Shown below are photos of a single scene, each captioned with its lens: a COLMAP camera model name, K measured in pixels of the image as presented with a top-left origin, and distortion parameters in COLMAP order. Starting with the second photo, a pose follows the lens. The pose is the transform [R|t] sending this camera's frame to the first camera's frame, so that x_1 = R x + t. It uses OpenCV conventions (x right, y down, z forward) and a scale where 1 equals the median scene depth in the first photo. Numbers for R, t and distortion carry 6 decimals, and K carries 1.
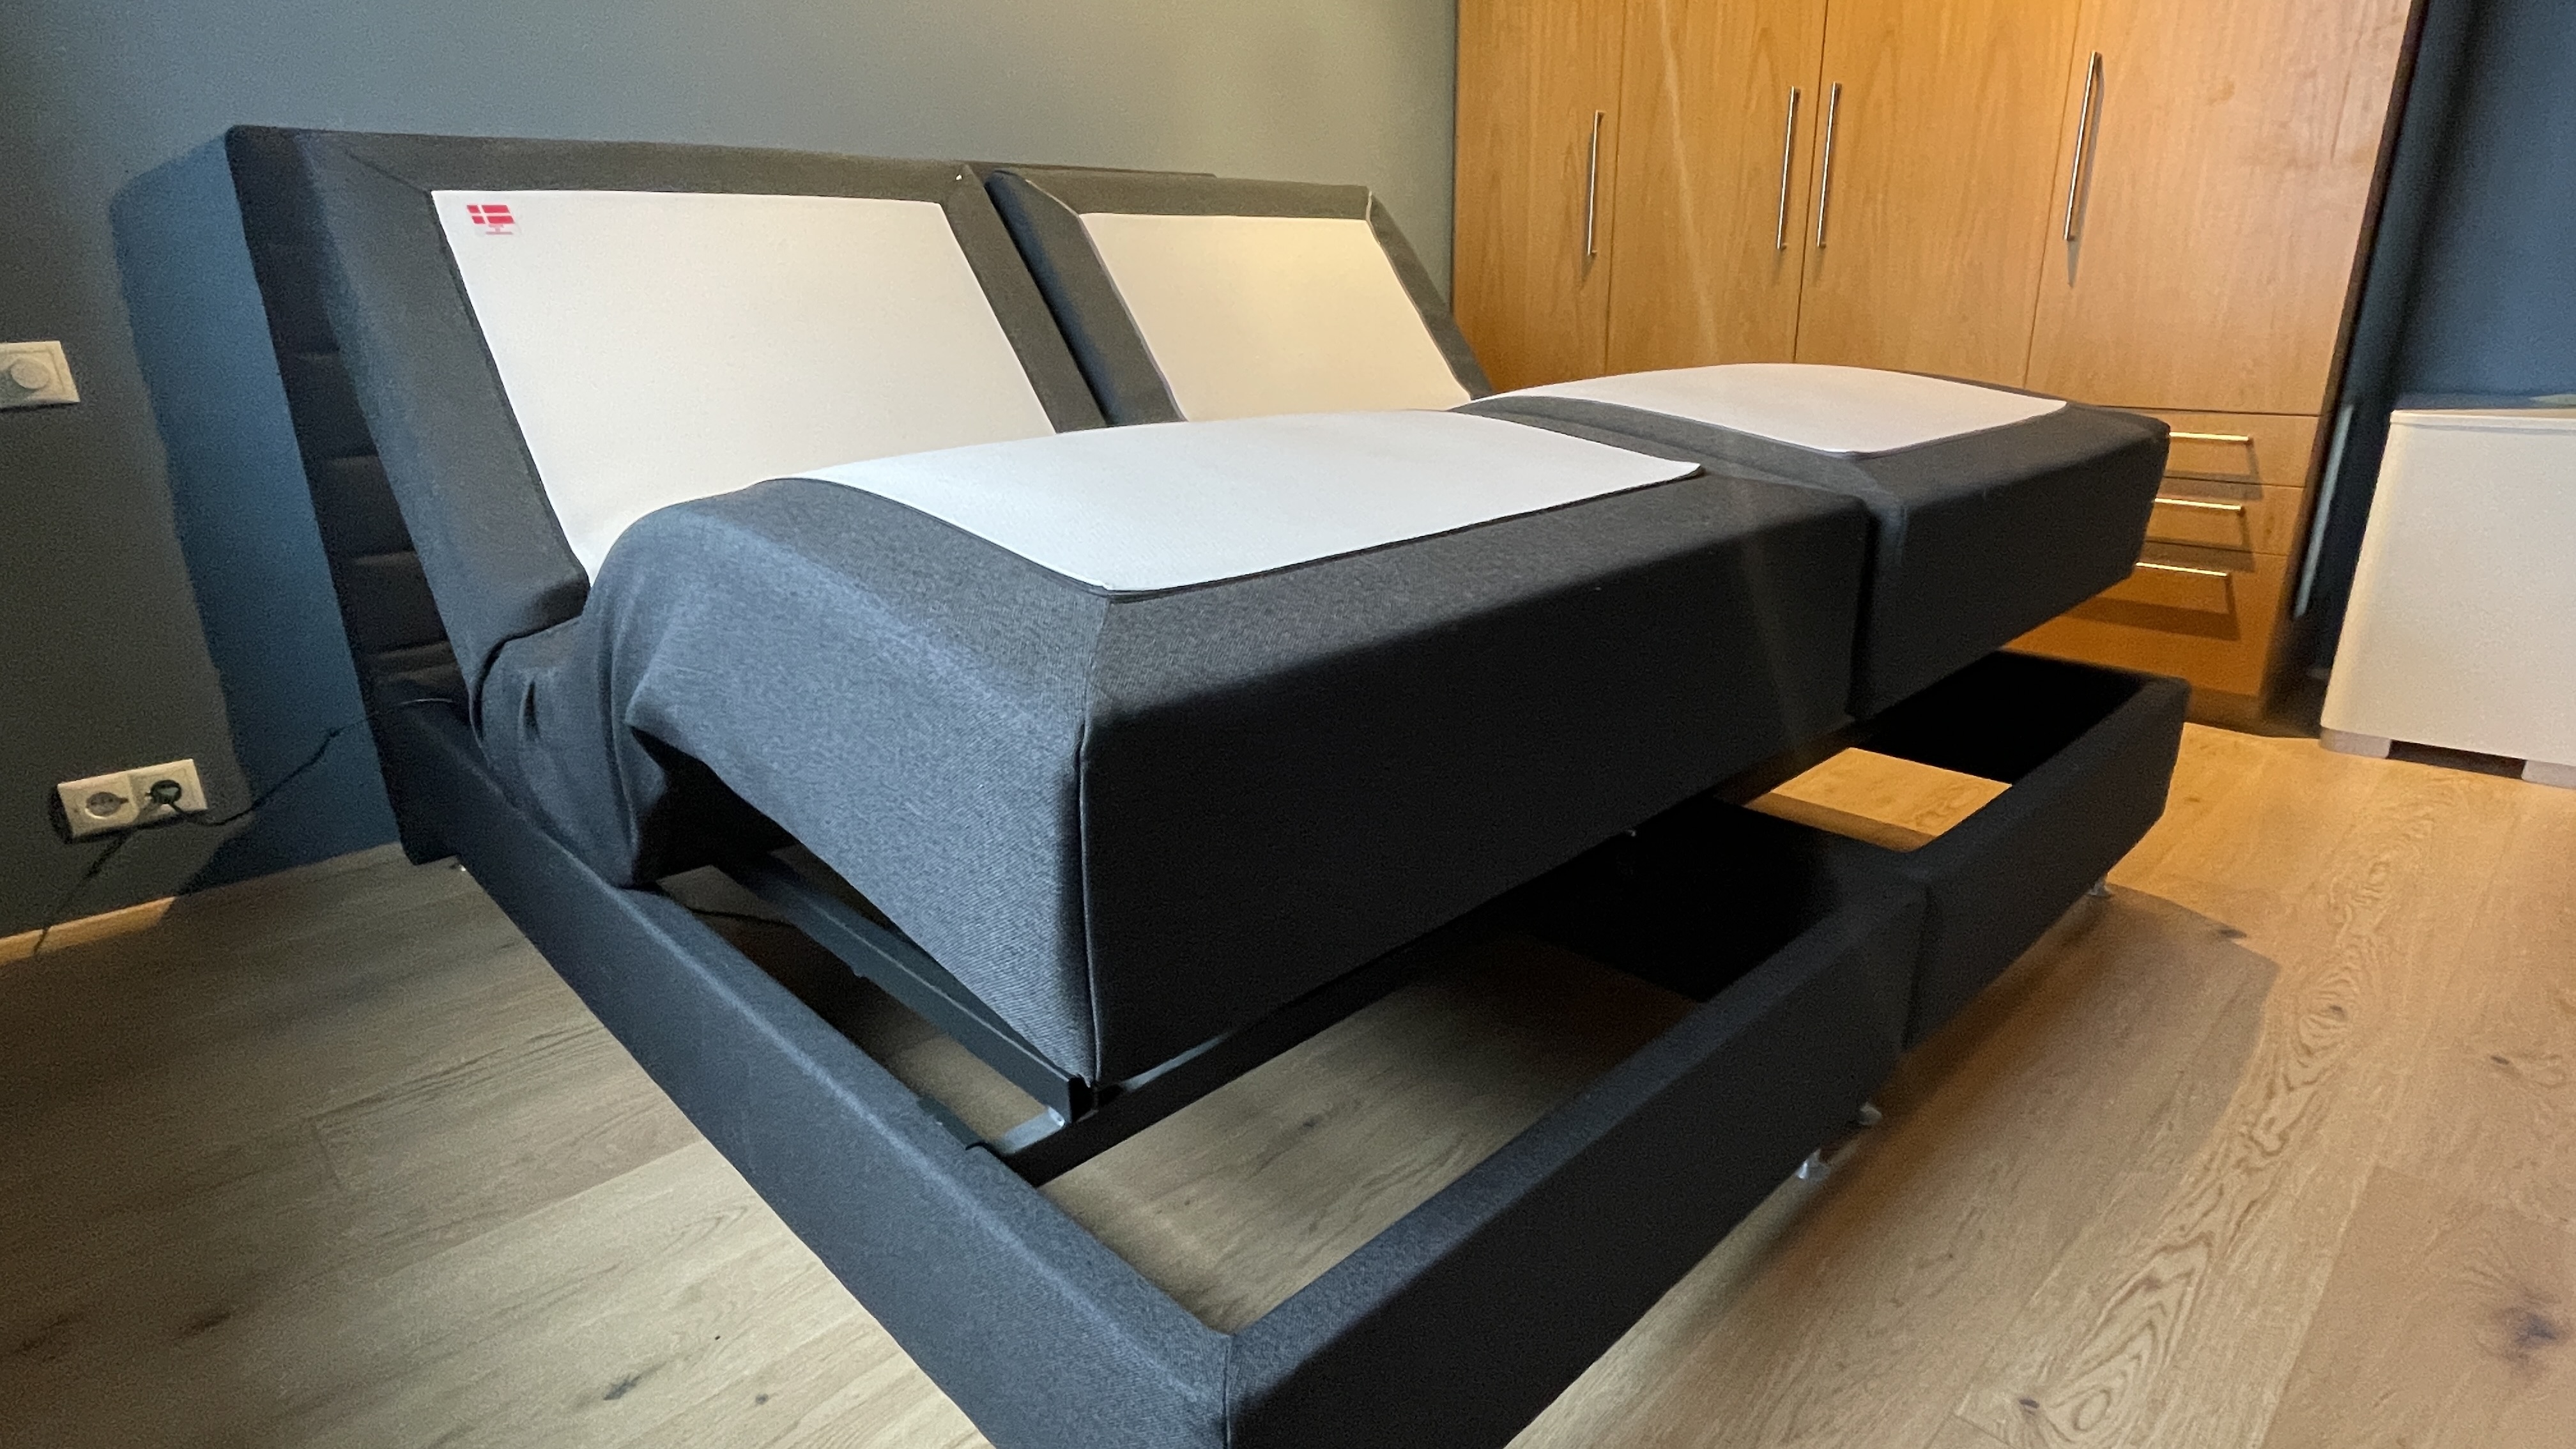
lens RADIAL K [[1333.1, 0, 1288.5], [0, 1333.1, 727.1], [0, 0, 1]] dist [-0.015972, 0.012159]
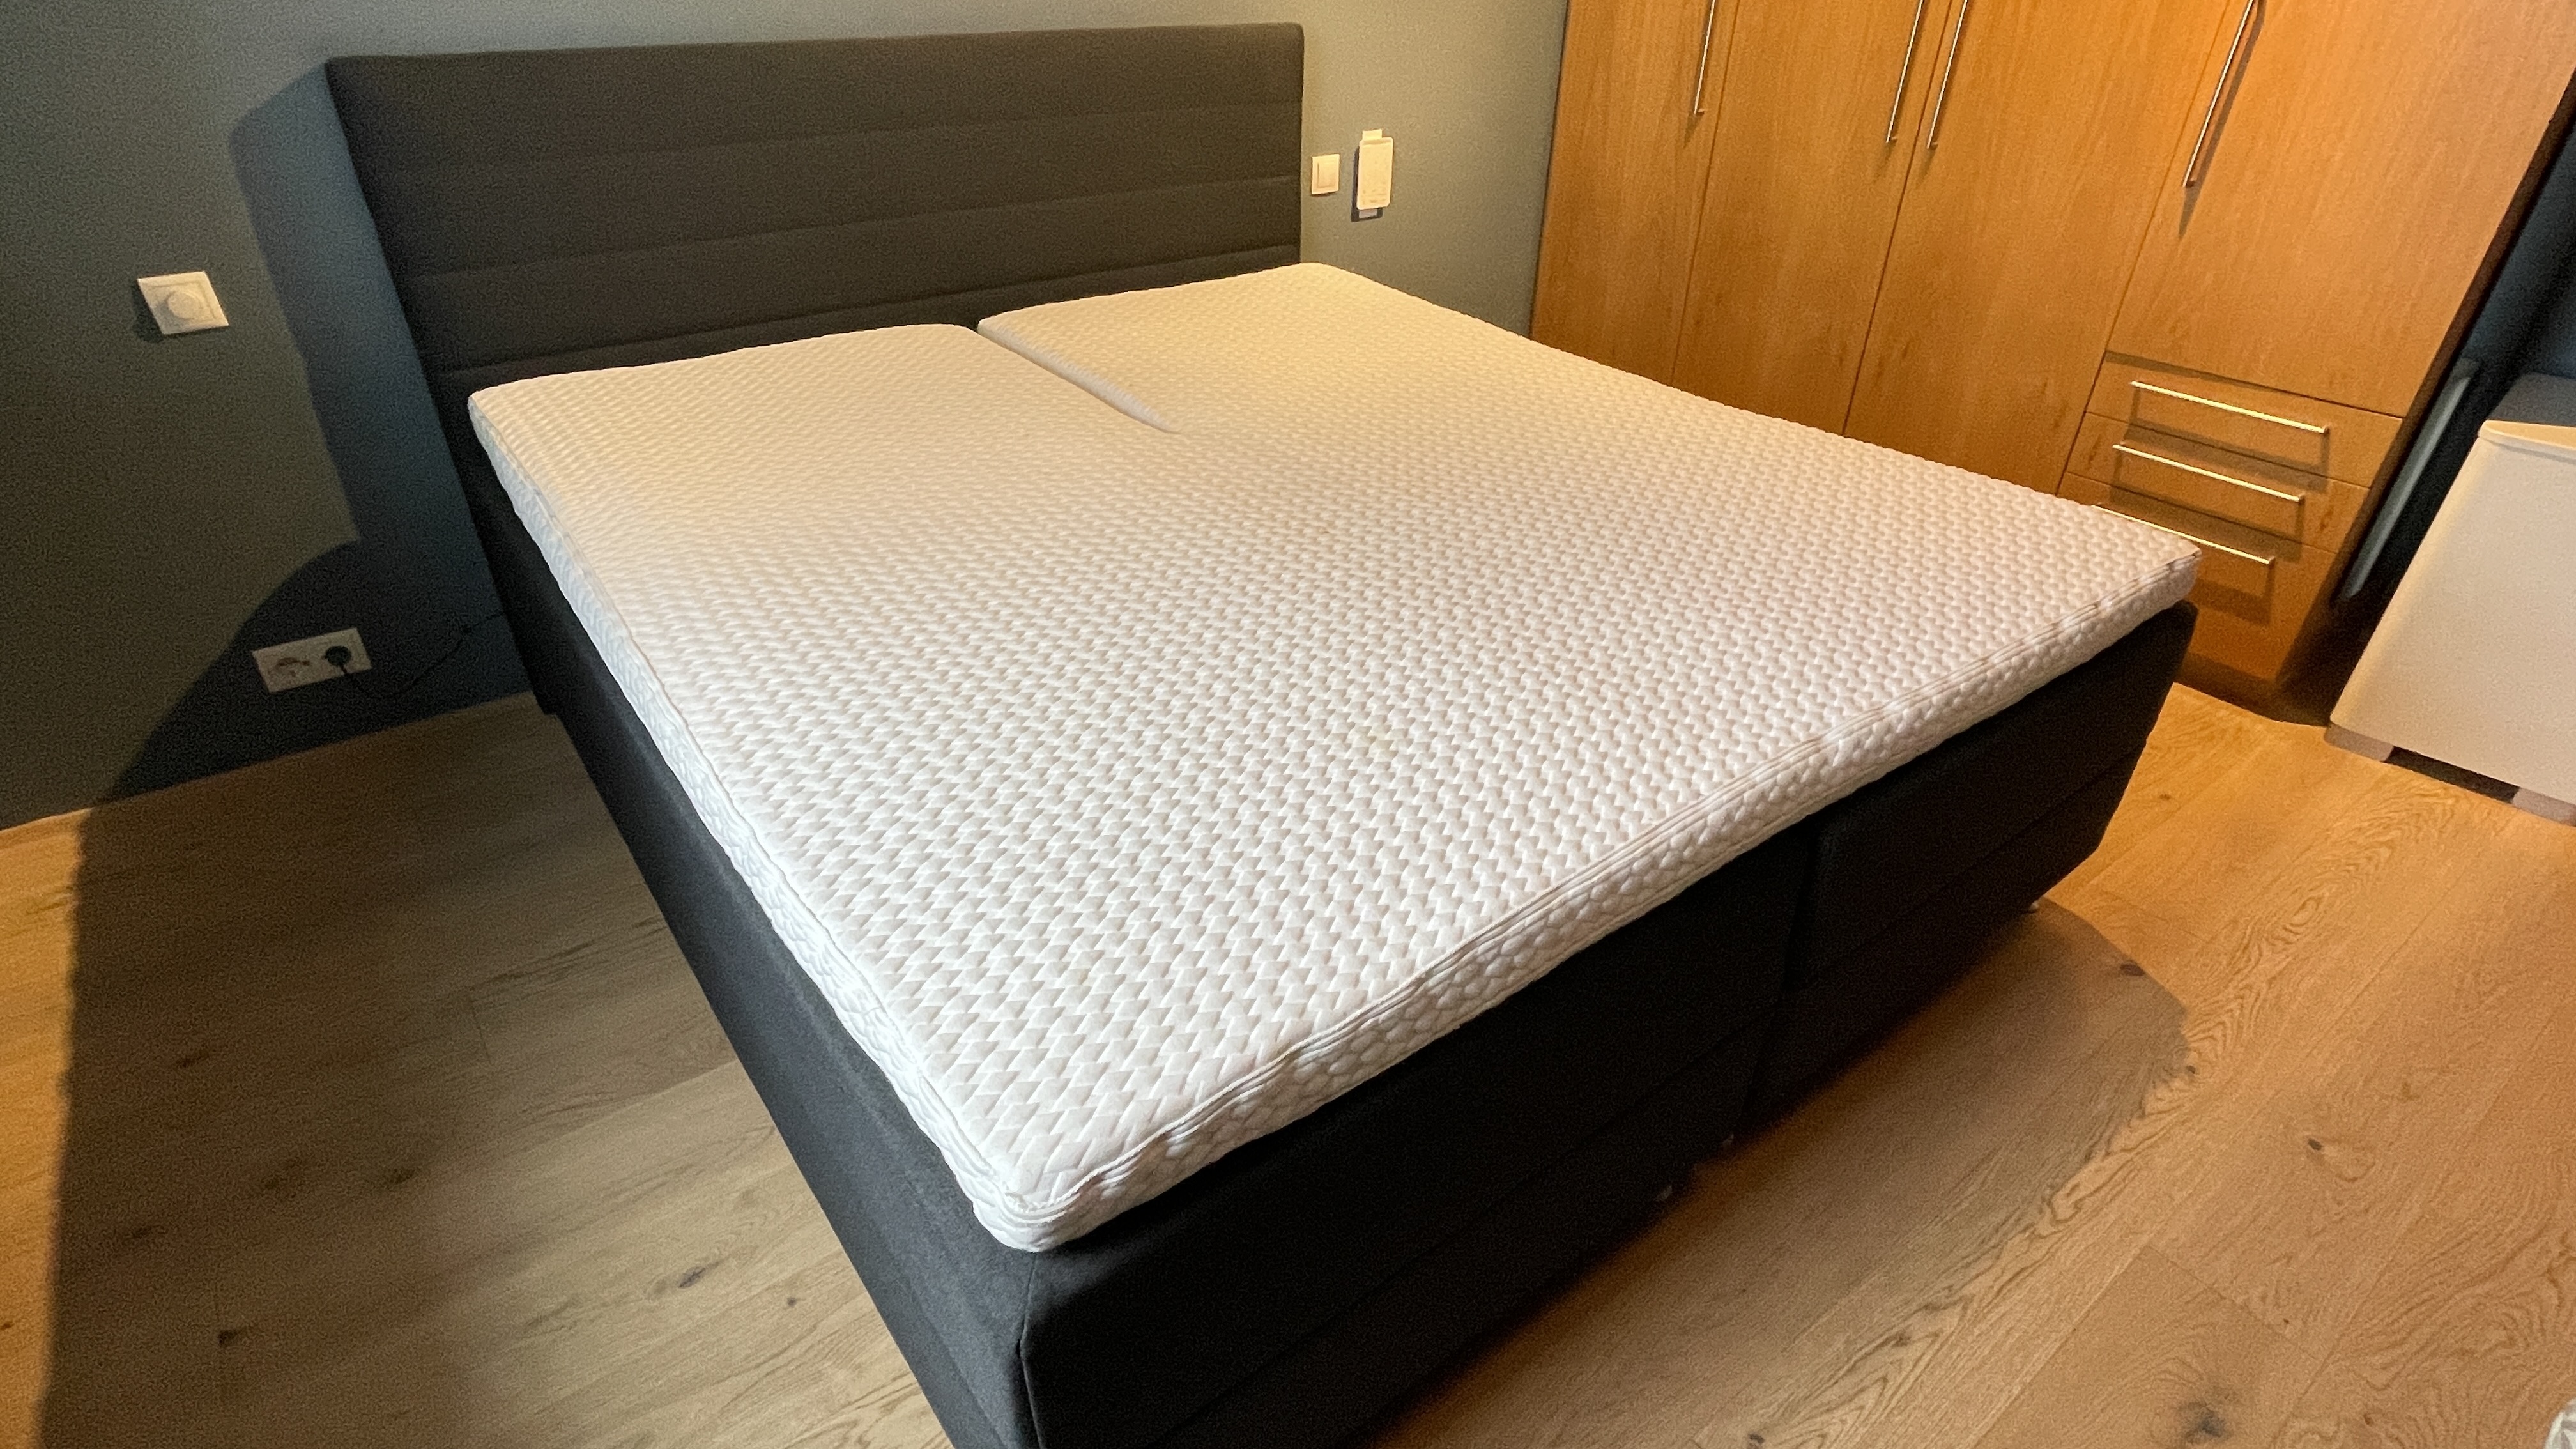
lens RADIAL K [[1297.5, 0, 1288.0], [0, 1297.5, 724.5], [0, 0, 1]] dist [-0.011649, 0.009096]
pose [[0.992921, 0.091978, -0.075155, 0.082708], [-0.071640, 0.968438, 0.238737, -0.233428], [0.094741, -0.231663, 0.968172, -0.043672]]
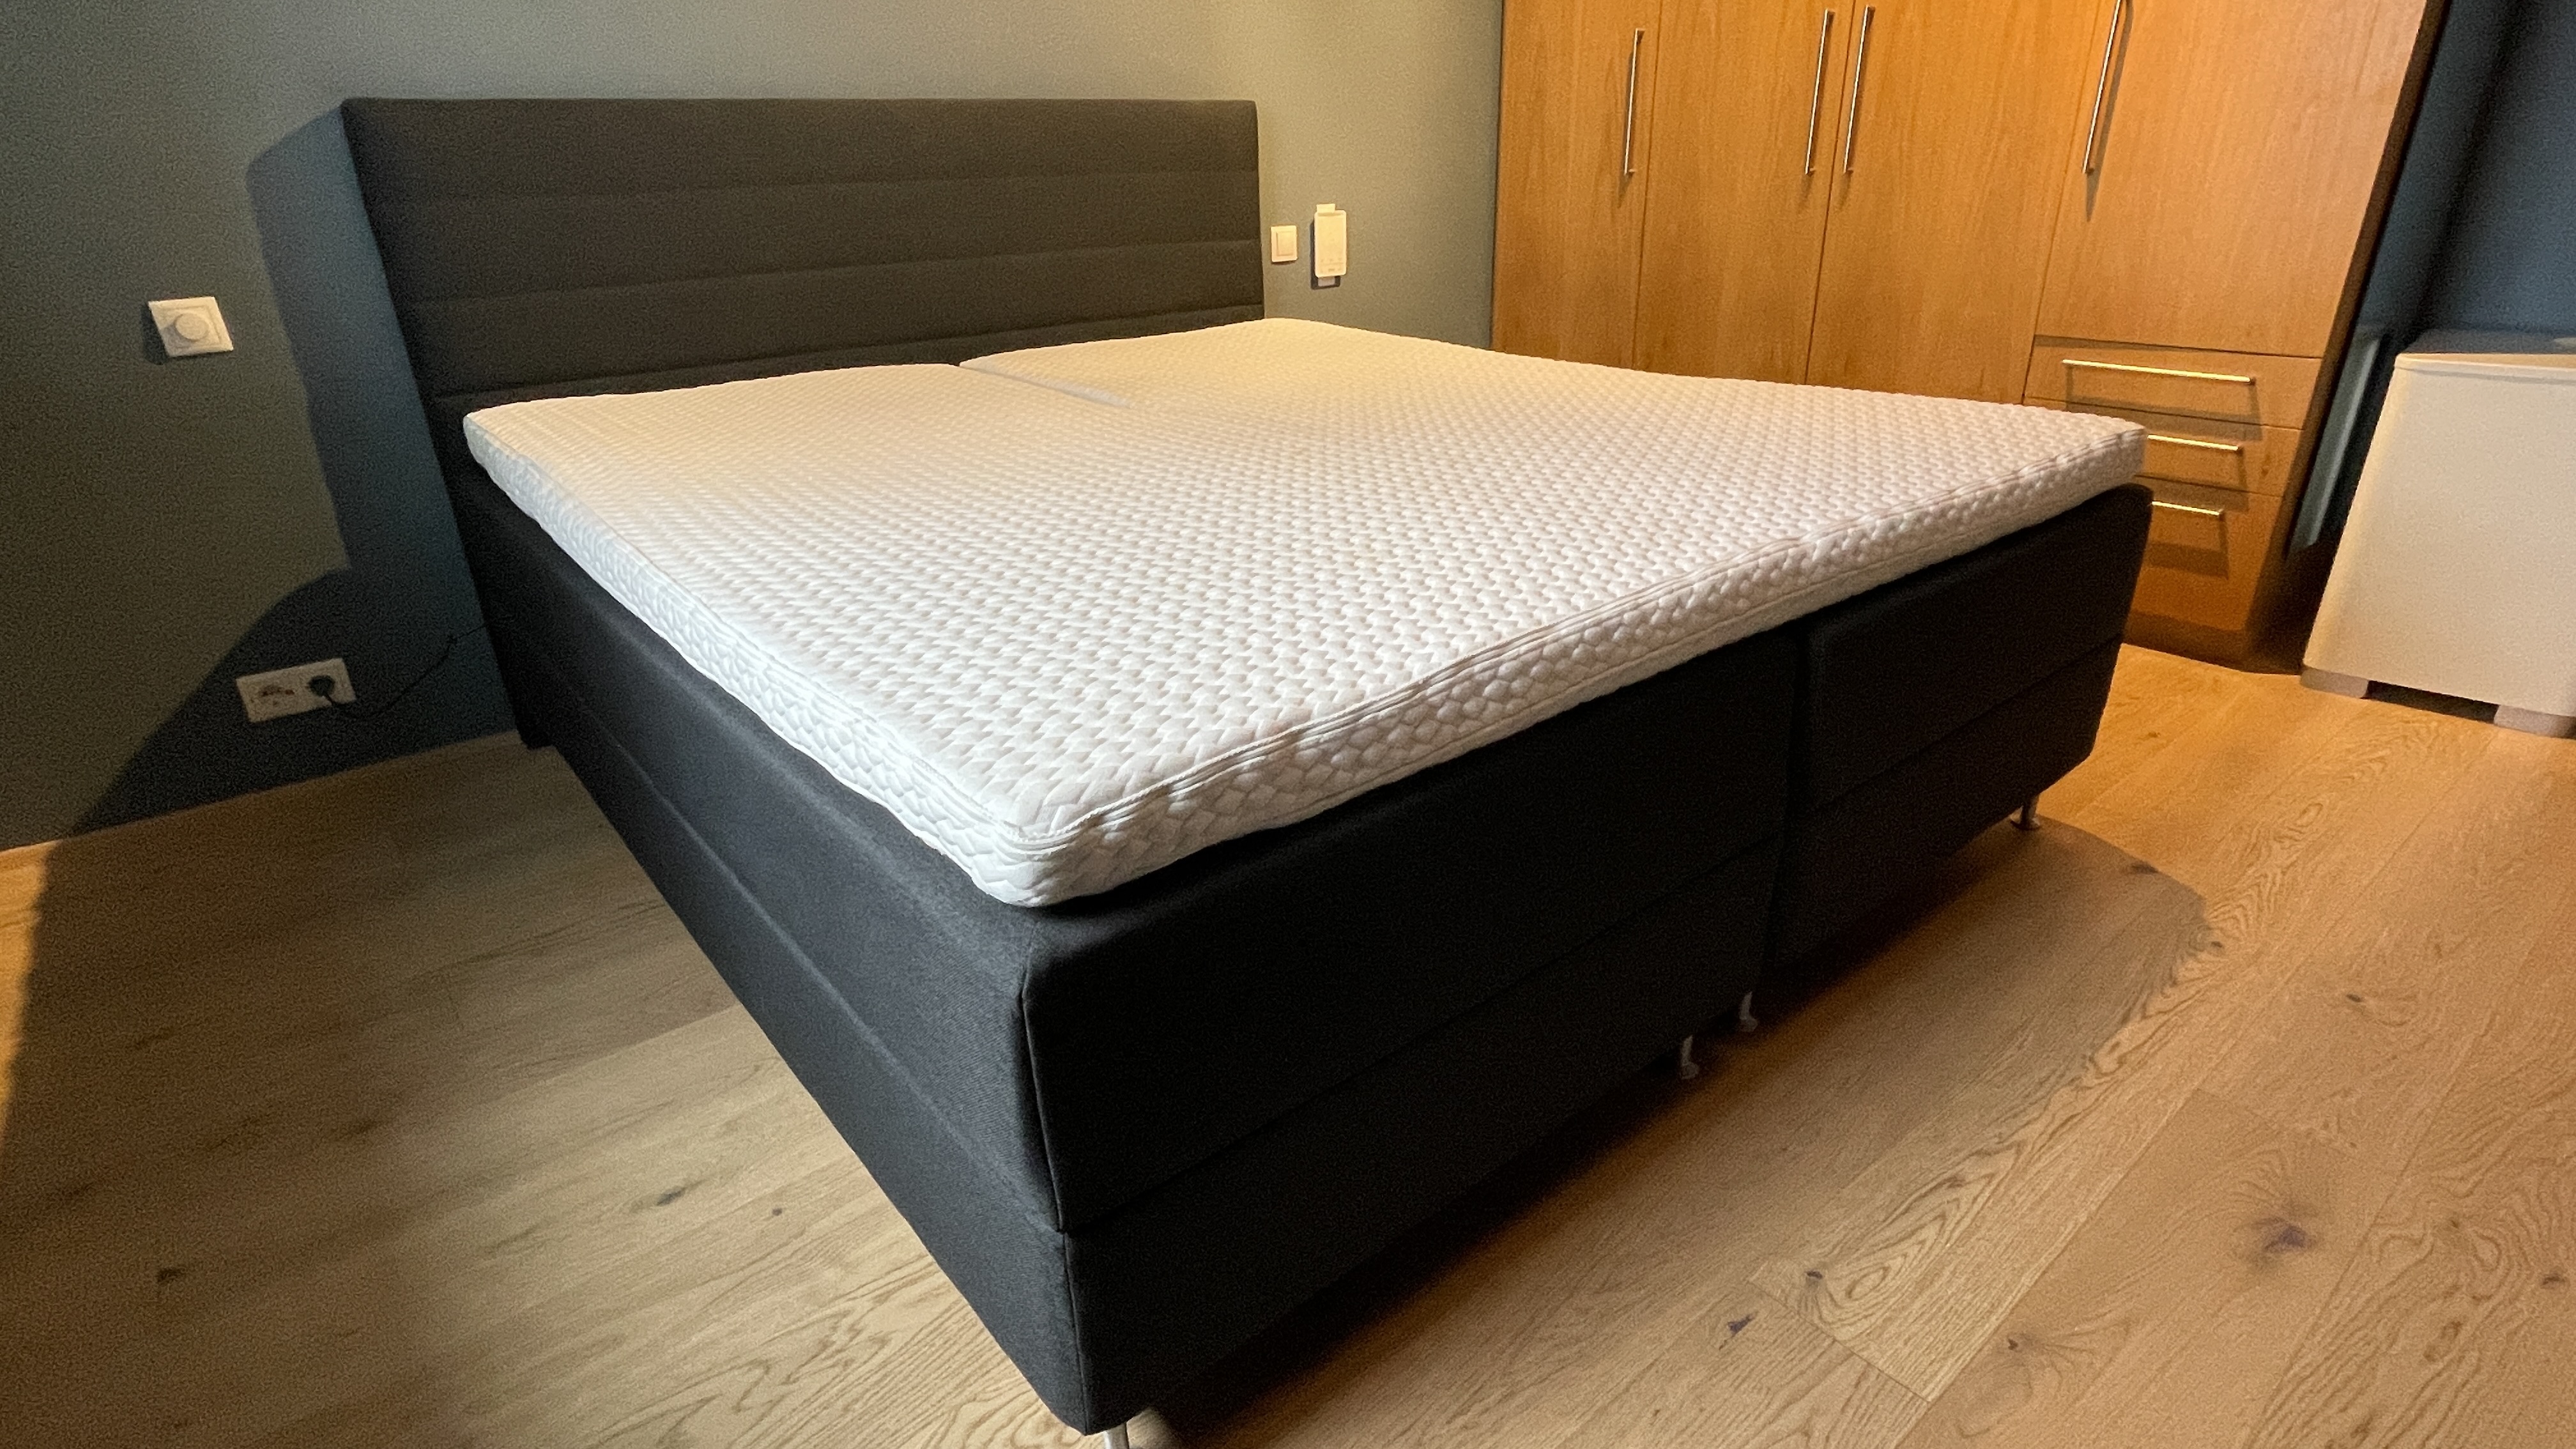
lens RADIAL K [[1297.5, 0, 1288.0], [0, 1297.5, 724.5], [0, 0, 1]] dist [-0.011649, 0.009096]
pose [[0.996944, 0.027047, -0.073290, 0.092515], [-0.020088, 0.995363, 0.094069, -0.043173], [0.075495, -0.092310, 0.992864, -0.075632]]
